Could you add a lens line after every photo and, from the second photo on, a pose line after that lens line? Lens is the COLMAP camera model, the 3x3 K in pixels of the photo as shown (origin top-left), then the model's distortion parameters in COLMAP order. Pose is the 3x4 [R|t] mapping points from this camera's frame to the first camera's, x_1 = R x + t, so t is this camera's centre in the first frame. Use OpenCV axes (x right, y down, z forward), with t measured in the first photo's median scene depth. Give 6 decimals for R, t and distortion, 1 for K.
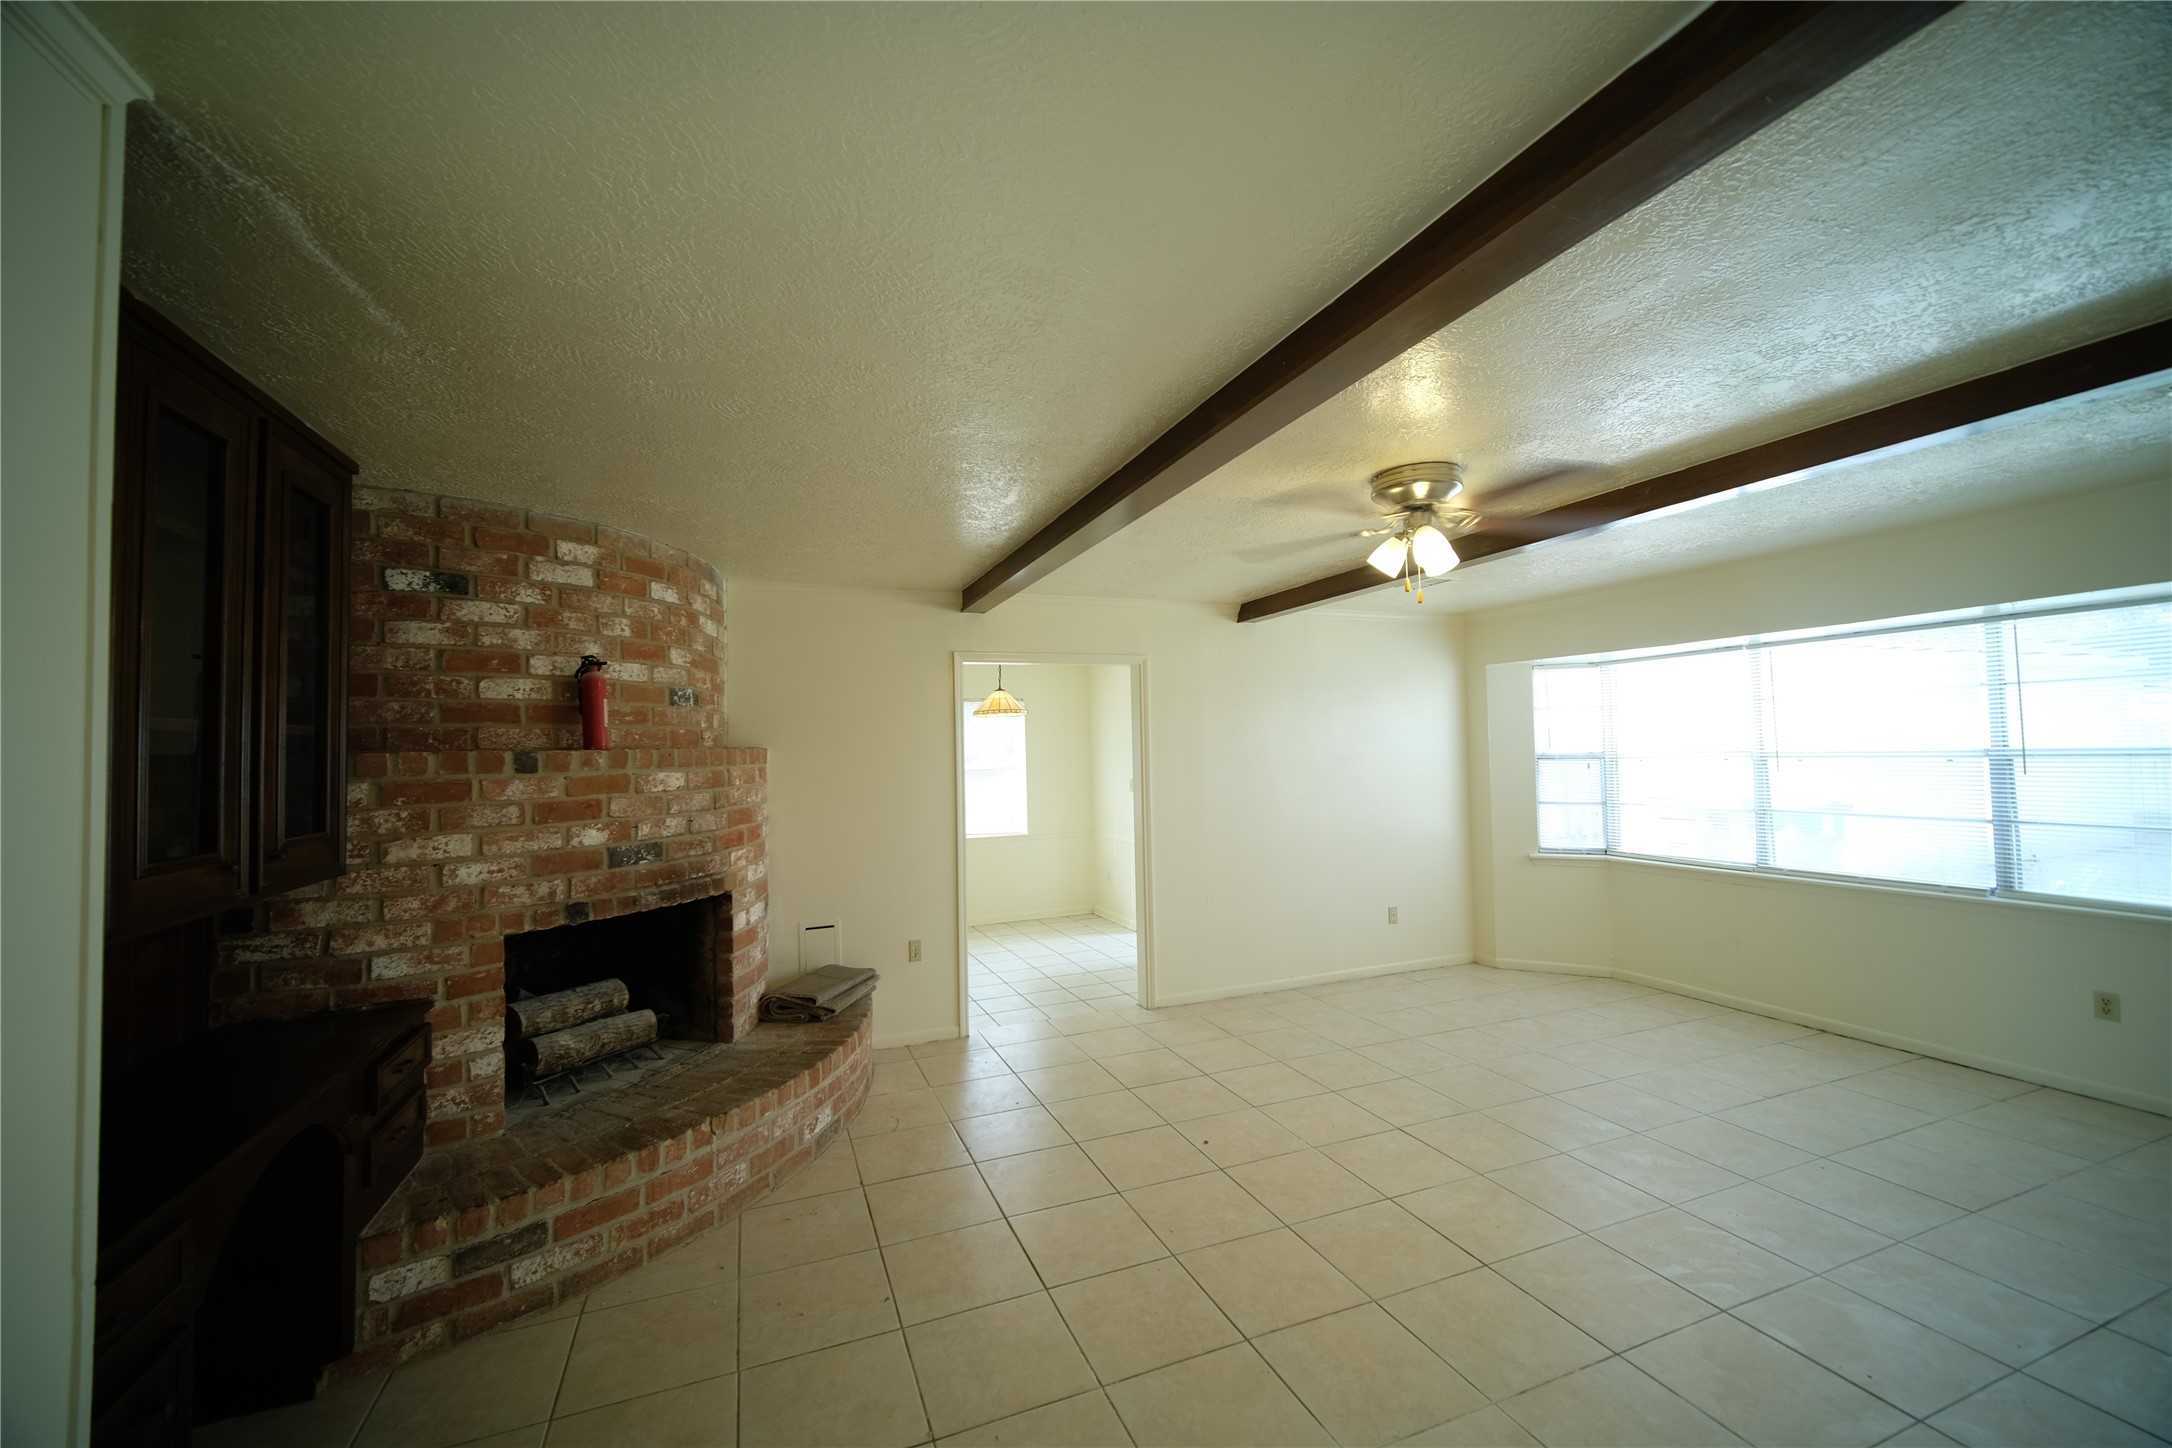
lens RADIAL K [[860.4, 0, 1080.5], [0, 860.4, 716.3], [0, 0, 1]] dist [-0.000491, -0.000151]
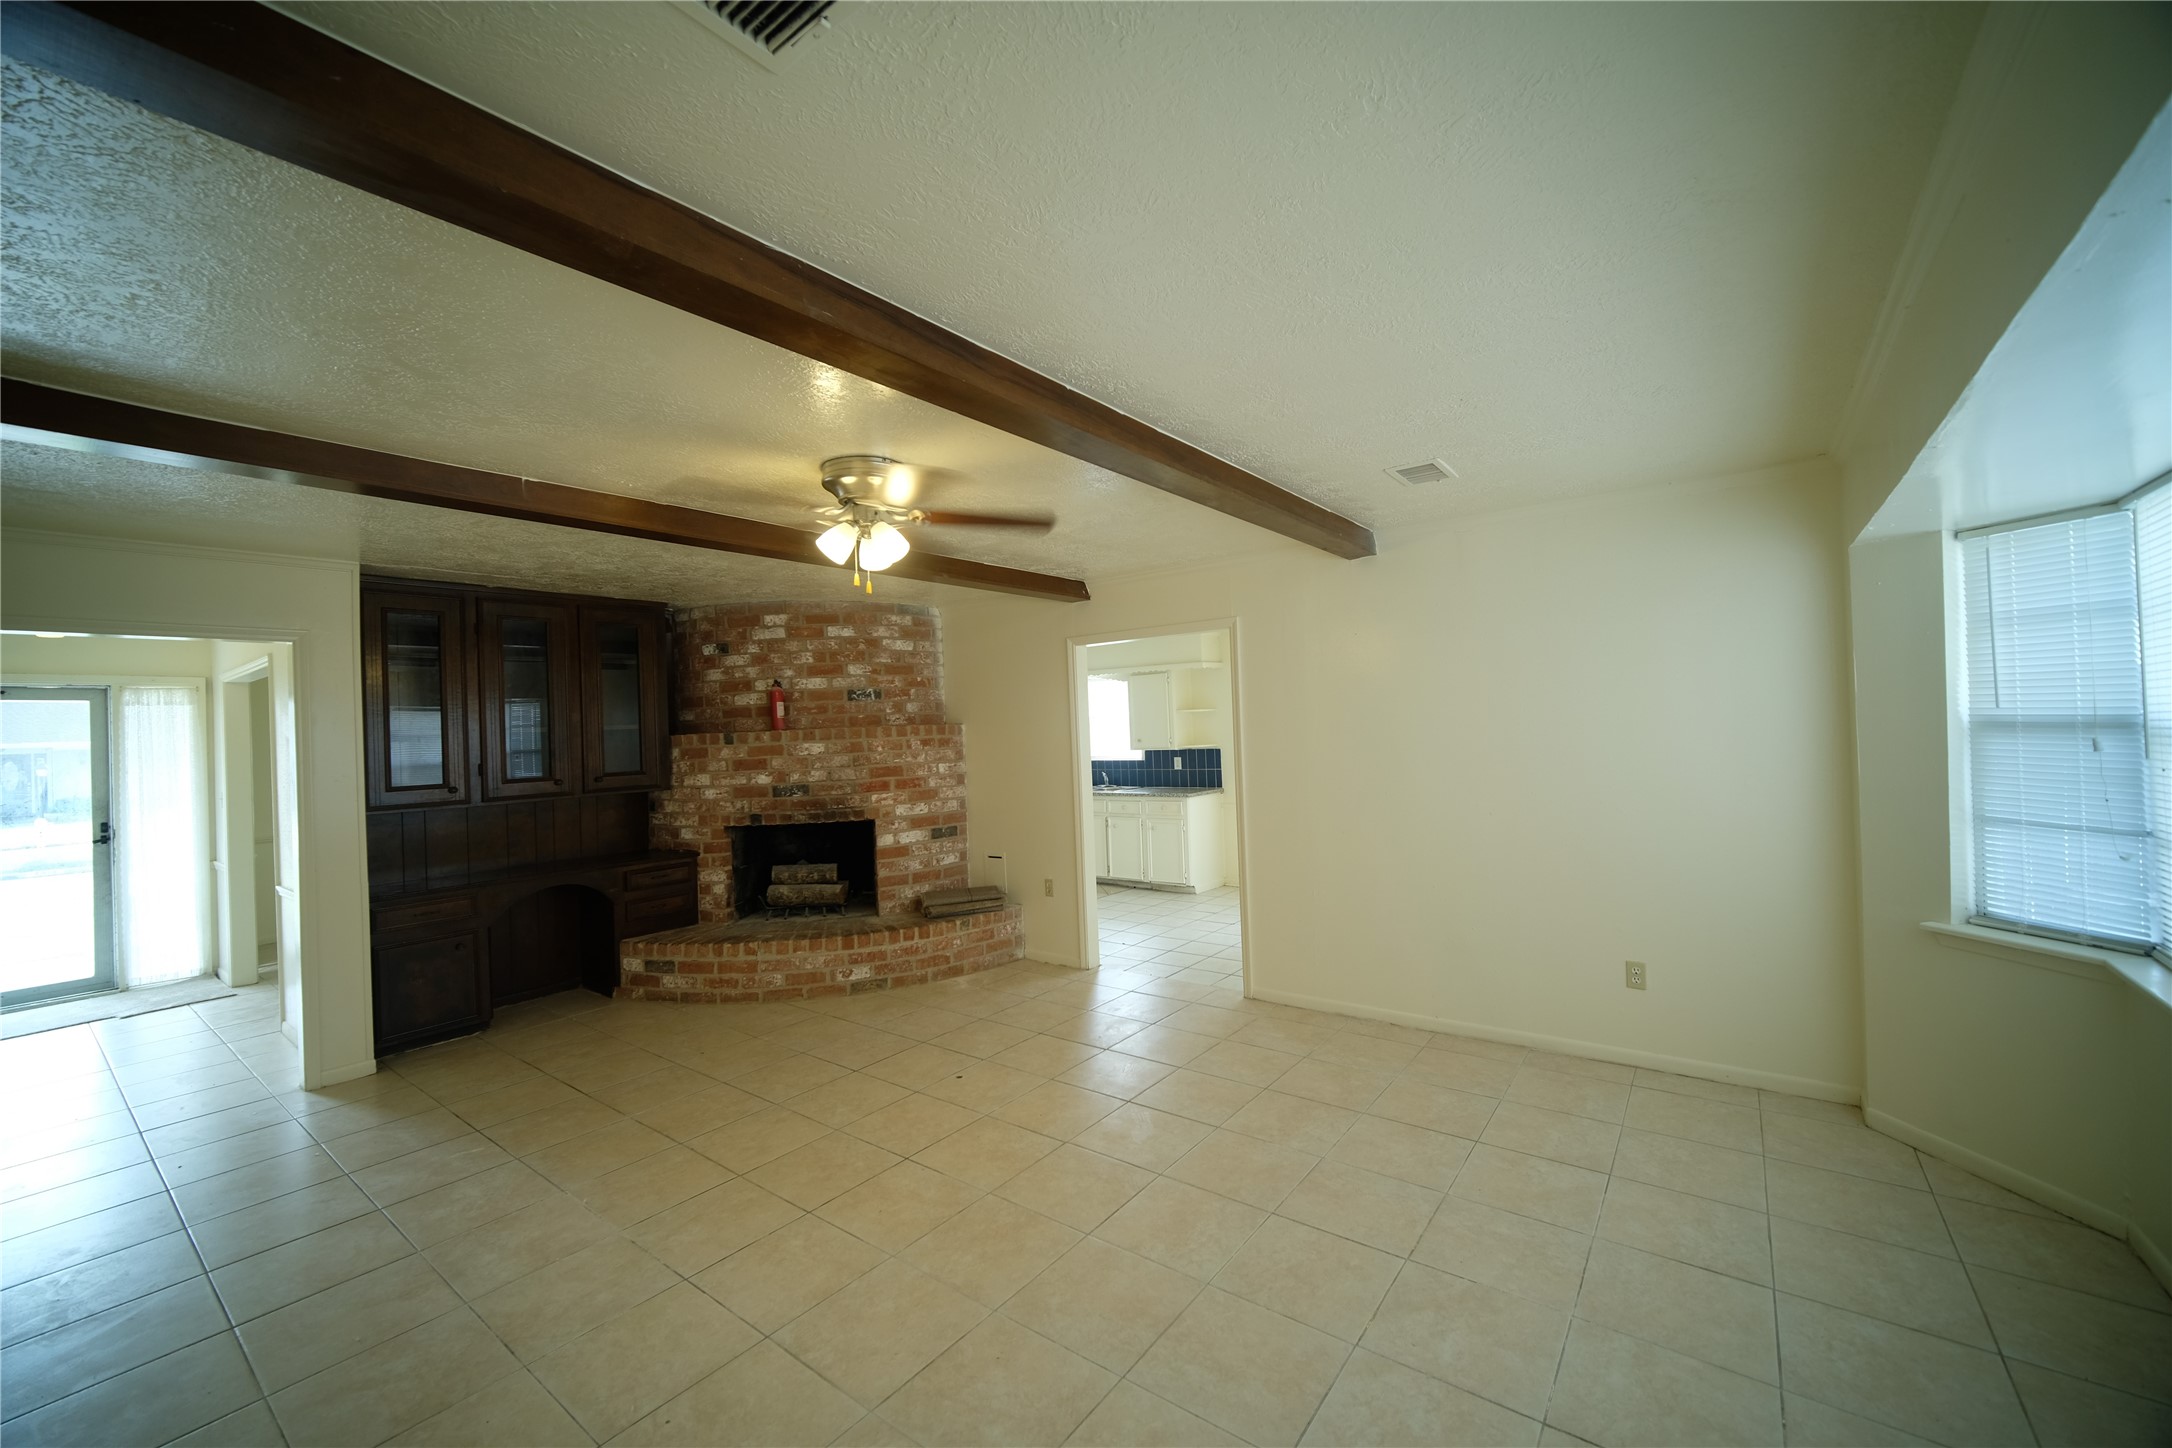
lens RADIAL K [[860.4, 0, 1080.5], [0, 860.4, 716.3], [0, 0, 1]] dist [-0.000491, -0.000151]
pose [[0.511469, -0.008797, -0.859257, 1.311021], [0.061314, 0.997772, 0.026282, 0.000690], [0.857111, -0.066127, 0.510869, 0.640371]]
